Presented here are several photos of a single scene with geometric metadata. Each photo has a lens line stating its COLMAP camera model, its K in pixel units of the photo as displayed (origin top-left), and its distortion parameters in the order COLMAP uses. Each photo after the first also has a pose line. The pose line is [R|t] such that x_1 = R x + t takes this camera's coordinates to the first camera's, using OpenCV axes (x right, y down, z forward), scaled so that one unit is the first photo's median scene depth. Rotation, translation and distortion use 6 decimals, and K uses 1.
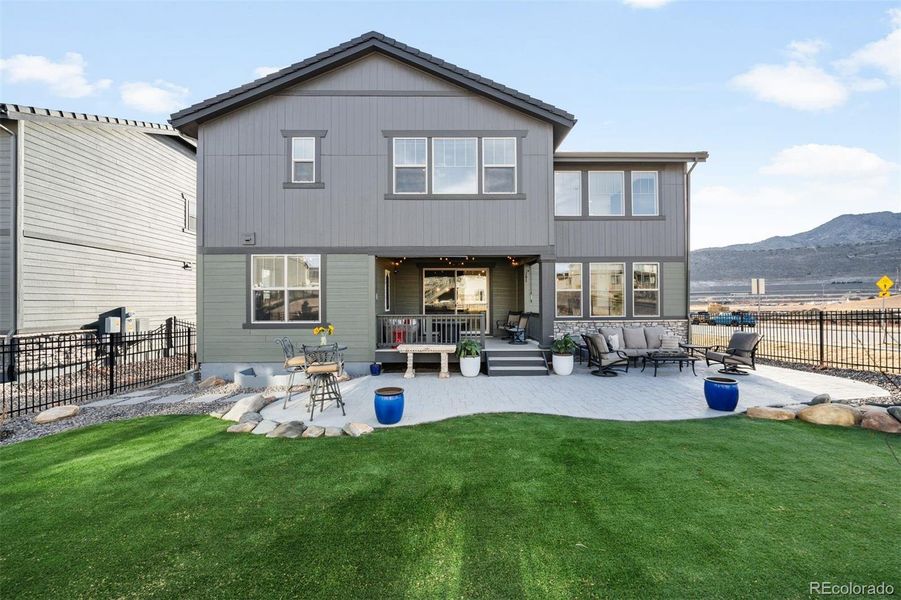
lens RADIAL K [[358.7, 0, 443.6], [0, 358.7, 297.3], [0, 0, 1]] dist [-0.002221, -0.000107]
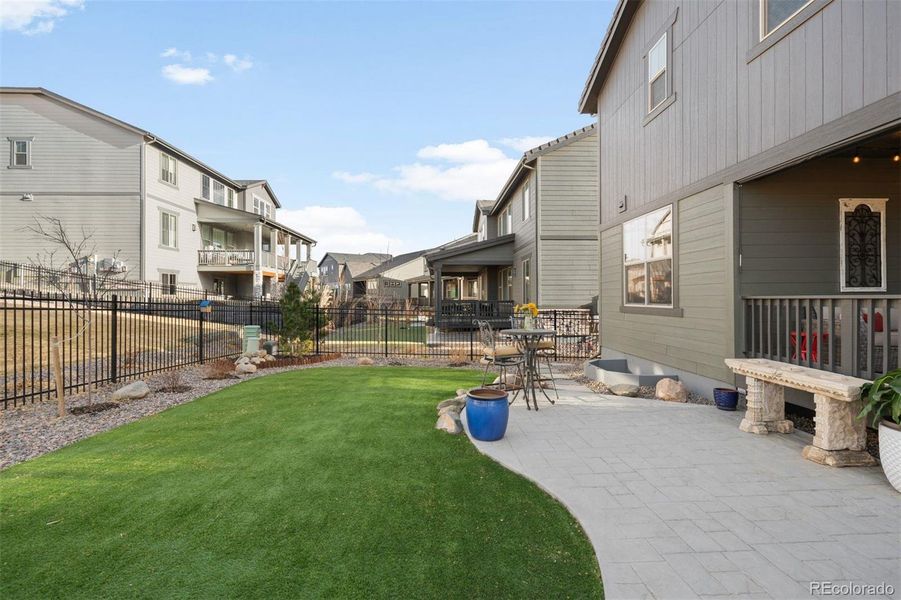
lens RADIAL K [[407.7, 0, 449.5], [0, 407.7, 297.4], [0, 0, 1]] dist [-0.000525, 0.000135]
pose [[0.020751, 0.003691, -0.999778, 0.383007], [0.007646, 0.999963, 0.003851, 0.044120], [0.999755, -0.007724, 0.020722, 0.553530]]
